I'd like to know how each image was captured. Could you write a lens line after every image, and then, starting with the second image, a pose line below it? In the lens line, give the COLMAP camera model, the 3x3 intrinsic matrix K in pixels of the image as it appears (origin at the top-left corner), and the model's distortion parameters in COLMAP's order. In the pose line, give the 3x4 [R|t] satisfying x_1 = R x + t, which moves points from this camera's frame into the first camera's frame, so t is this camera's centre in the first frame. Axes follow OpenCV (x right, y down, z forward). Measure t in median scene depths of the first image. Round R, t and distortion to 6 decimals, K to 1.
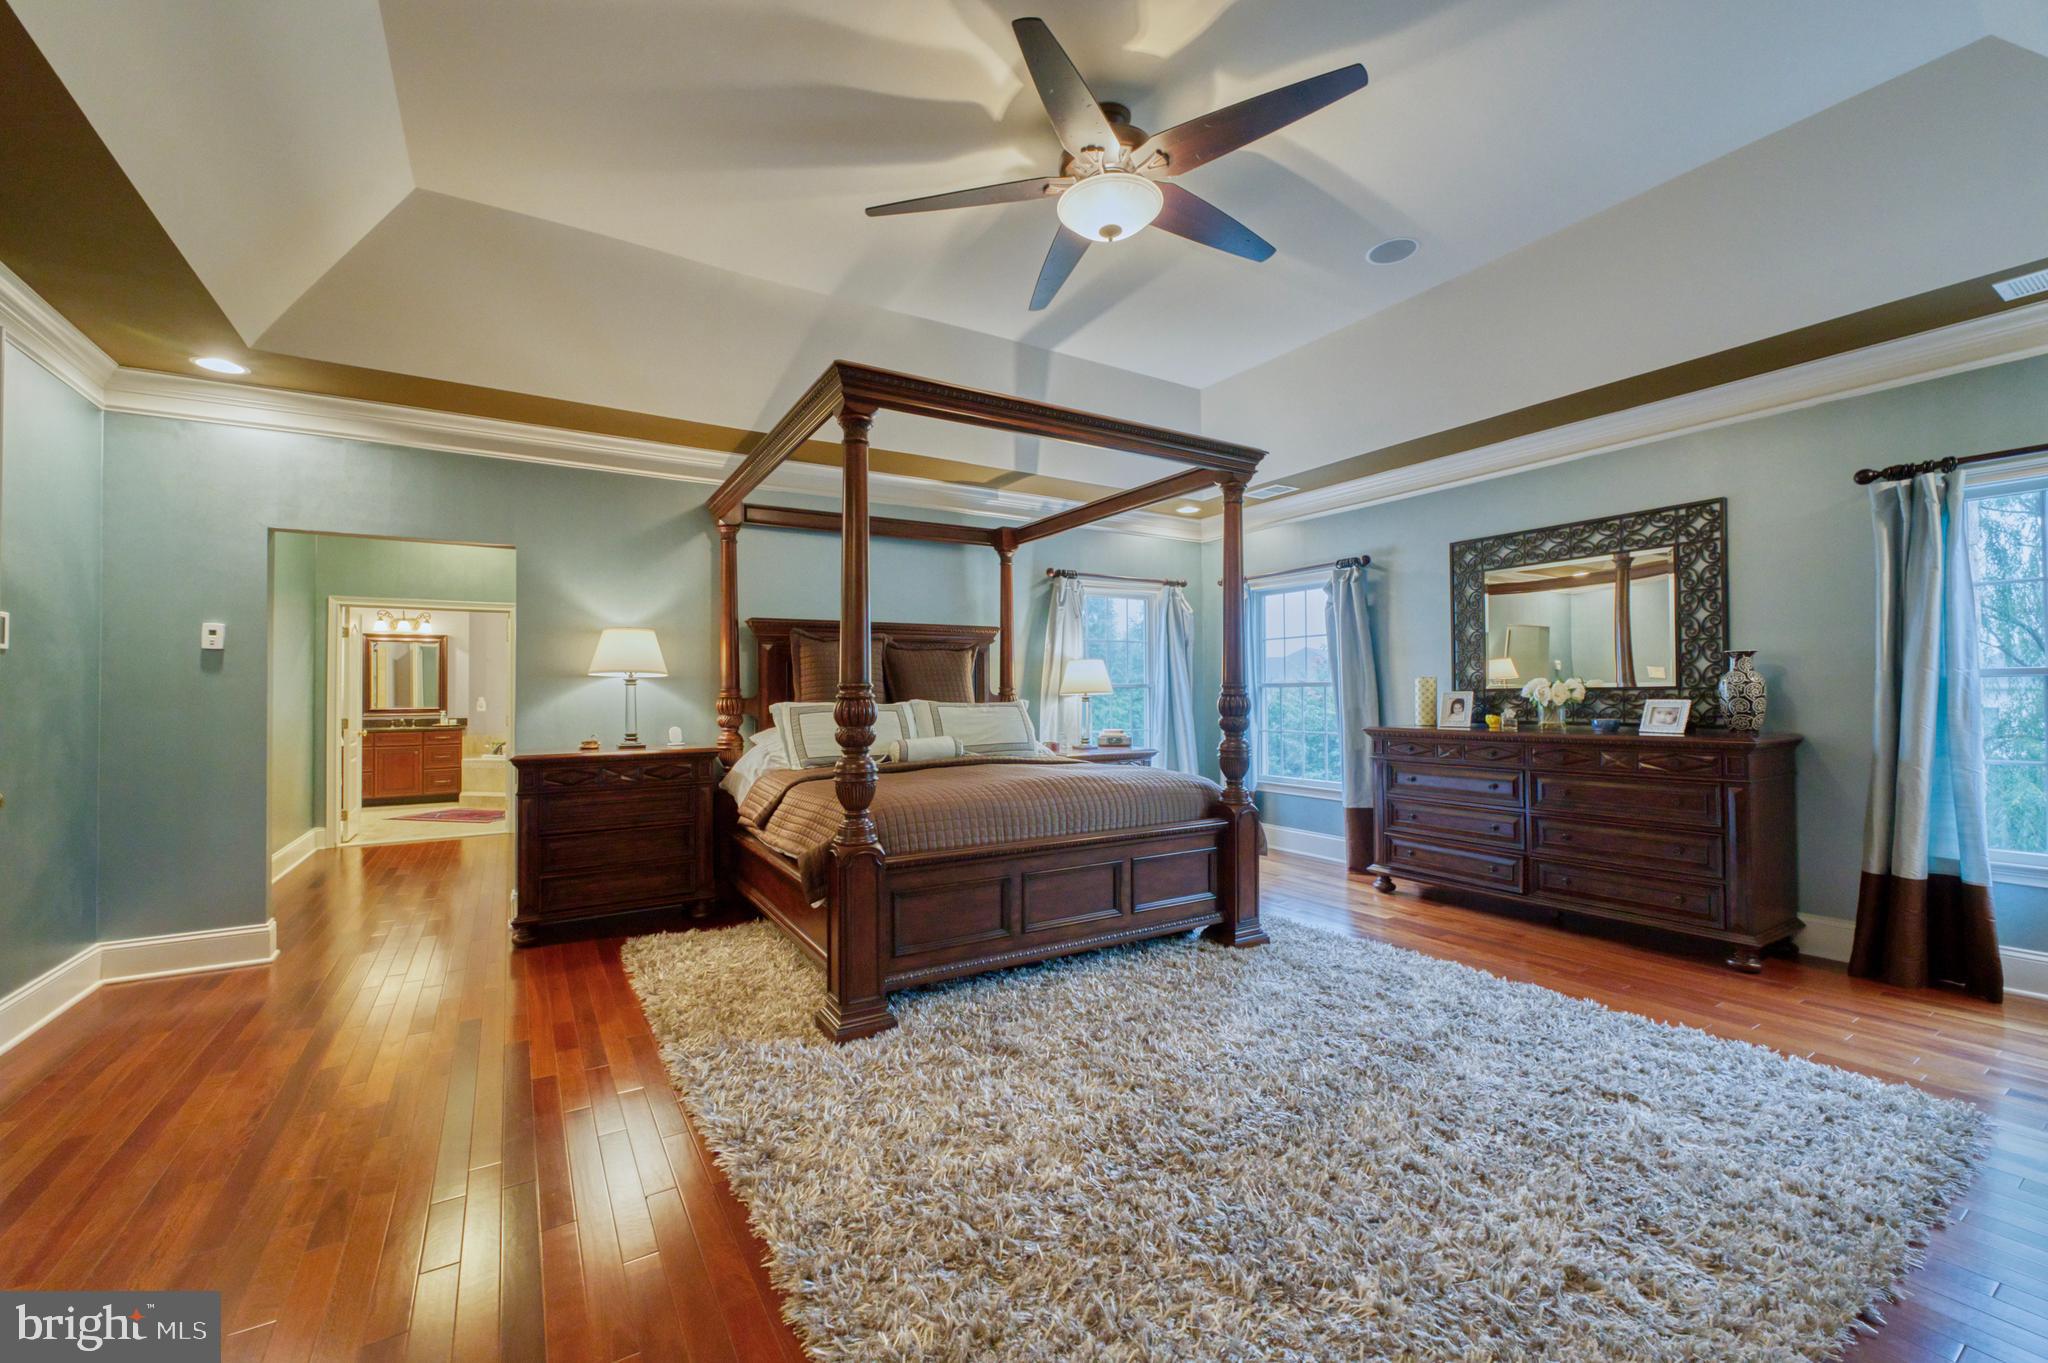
lens RADIAL K [[829.2, 0, 1022.8], [0, 829.2, 682.6], [0, 0, 1]] dist [-0.013153, 0.001568]
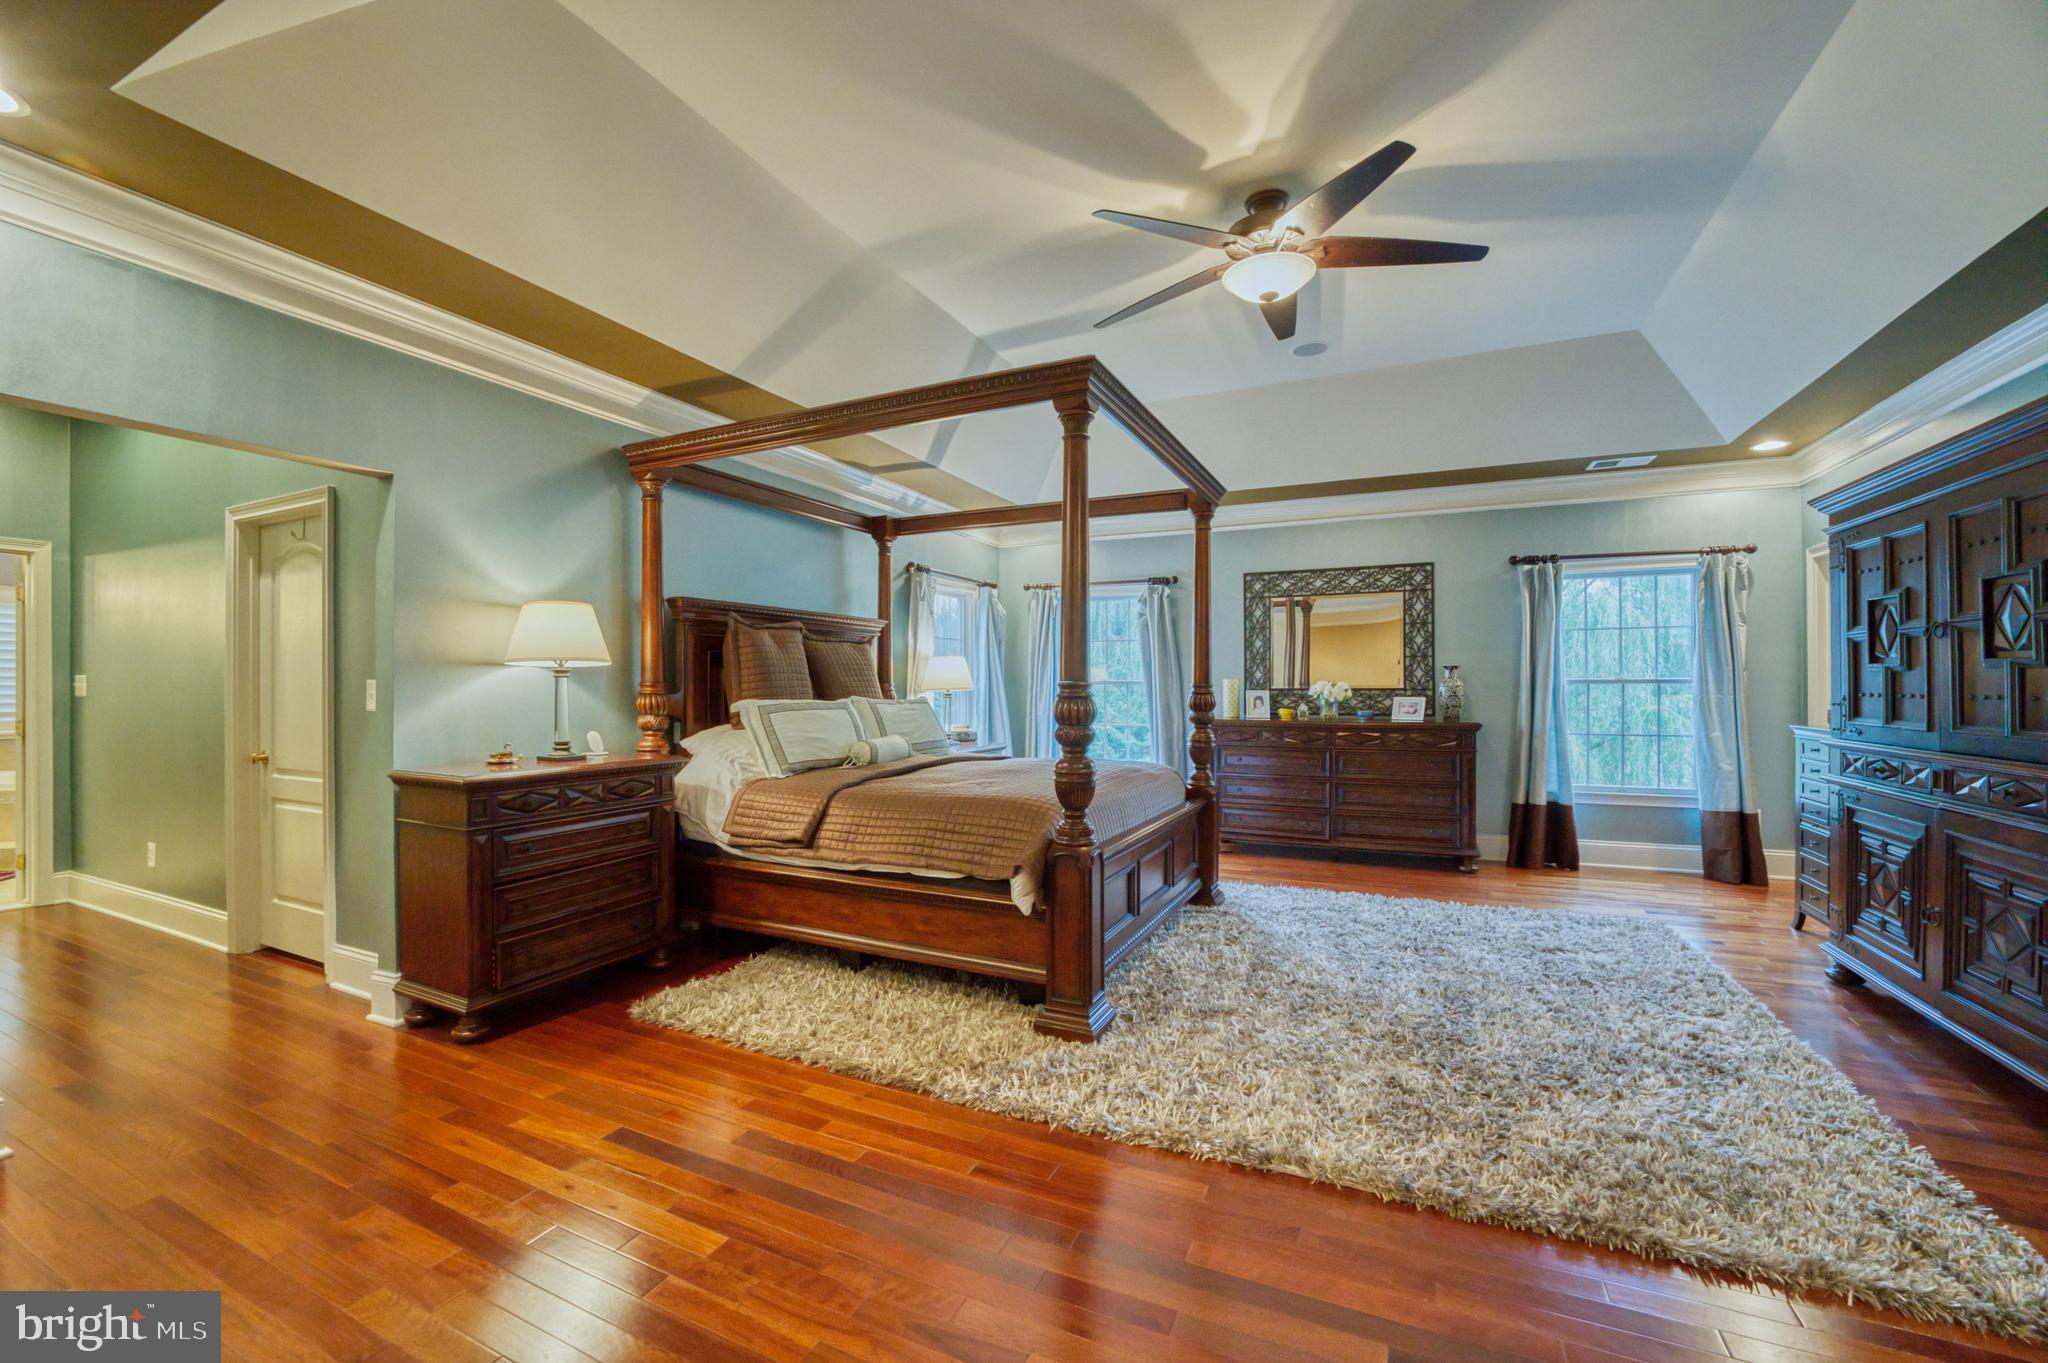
lens RADIAL K [[829.2, 0, 1032.6], [0, 829.2, 682.8], [0, 0, 1]] dist [-0.013153, 0.001568]
pose [[0.831676, 0.009395, 0.555182, -0.570323], [-0.014479, 0.999884, 0.004769, -0.001771], [-0.555073, -0.012005, 0.831715, 0.143462]]
